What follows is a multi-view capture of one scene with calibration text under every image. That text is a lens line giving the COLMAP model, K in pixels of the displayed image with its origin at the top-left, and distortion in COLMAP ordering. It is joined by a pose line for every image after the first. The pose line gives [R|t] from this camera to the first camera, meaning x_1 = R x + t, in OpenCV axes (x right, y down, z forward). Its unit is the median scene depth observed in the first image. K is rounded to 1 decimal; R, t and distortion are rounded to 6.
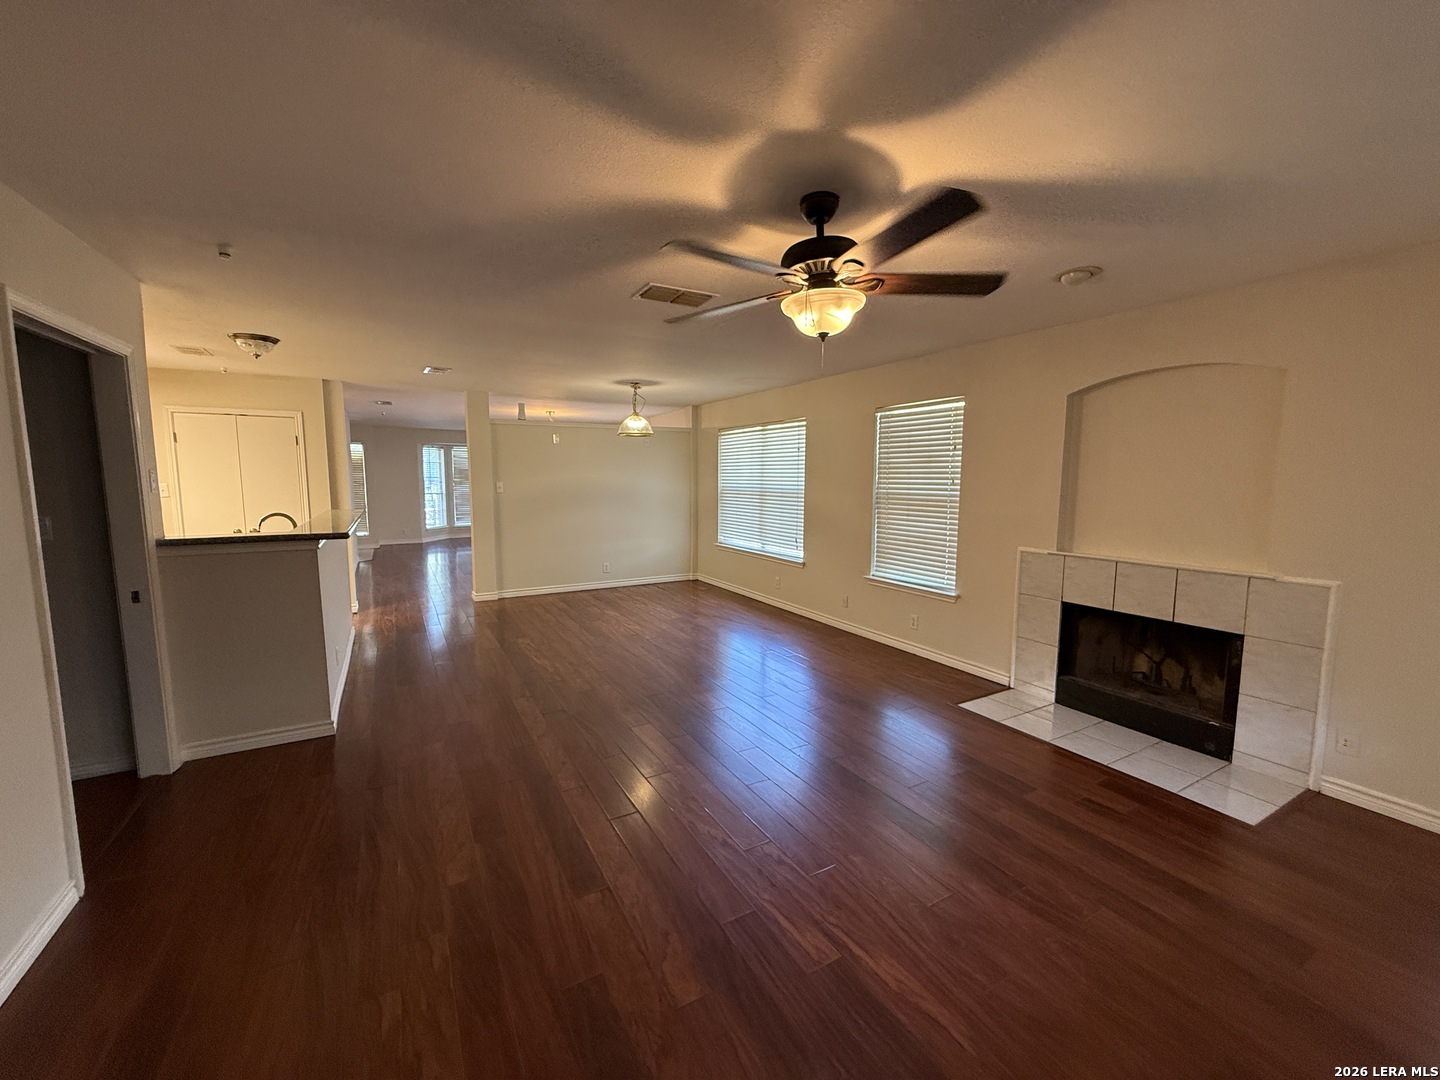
lens RADIAL K [[578.2, 0, 720.0], [0, 578.2, 539.8], [0, 0, 1]] dist [-0.000217, 0.000336]
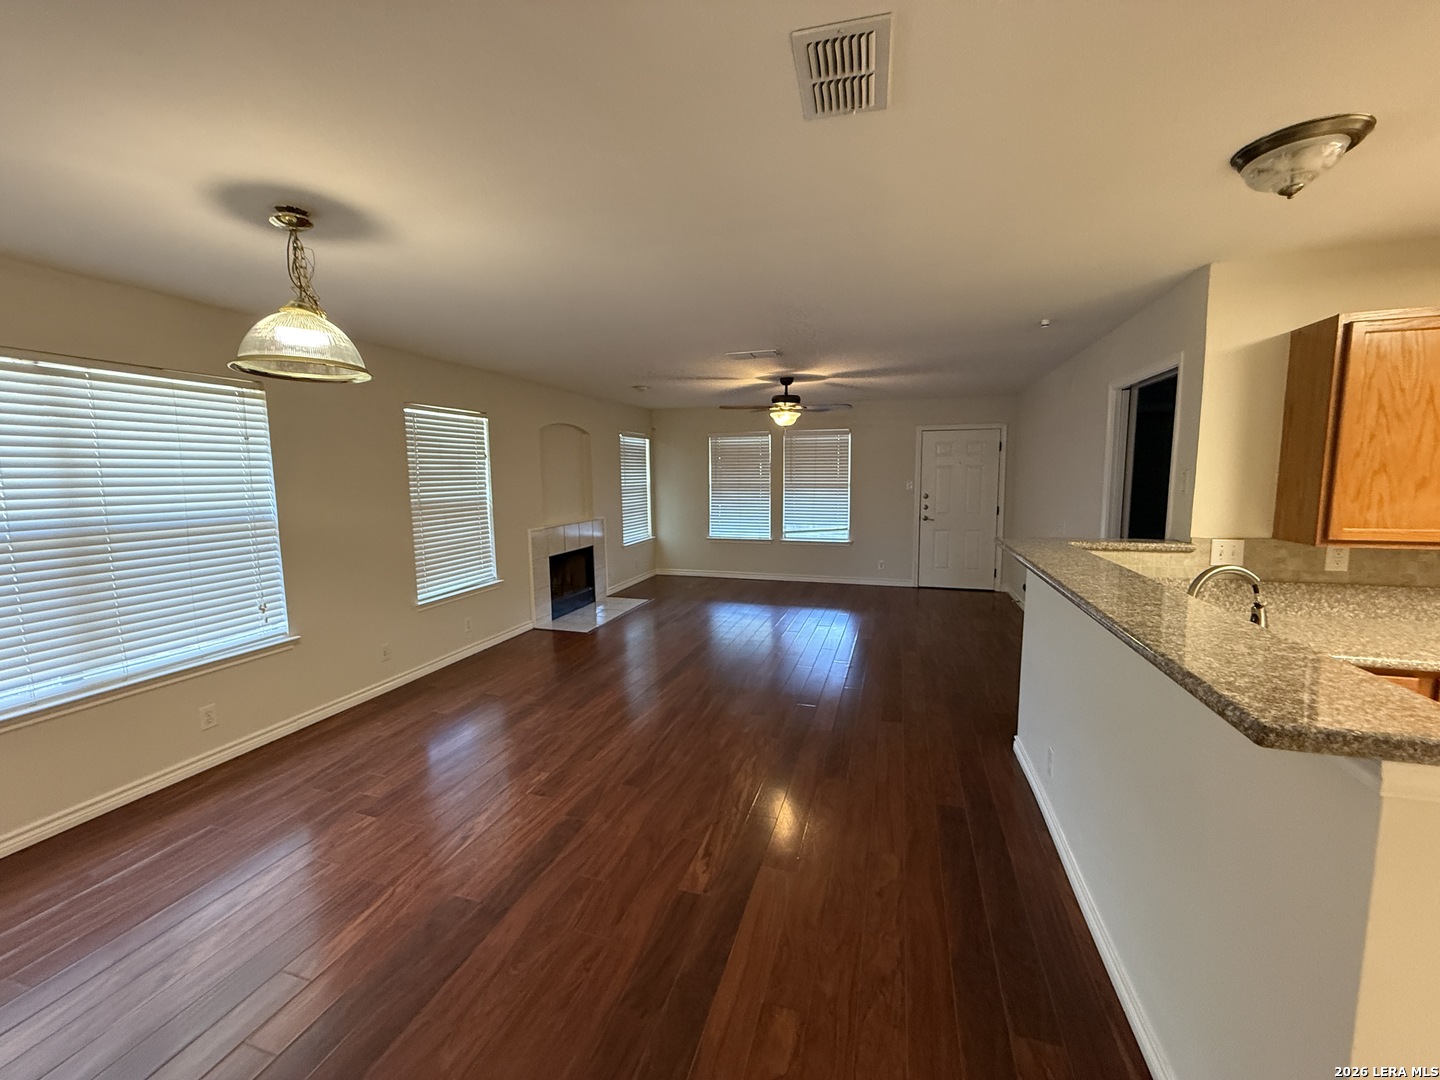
lens RADIAL K [[578.2, 0, 716.1], [0, 578.2, 536.6], [0, 0, 1]] dist [-0.000217, 0.000336]
pose [[-0.683647, -0.071227, 0.726329, -0.643232], [0.095035, 0.978064, 0.185364, -0.146424], [-0.723599, 0.195750, -0.661881, 1.235206]]
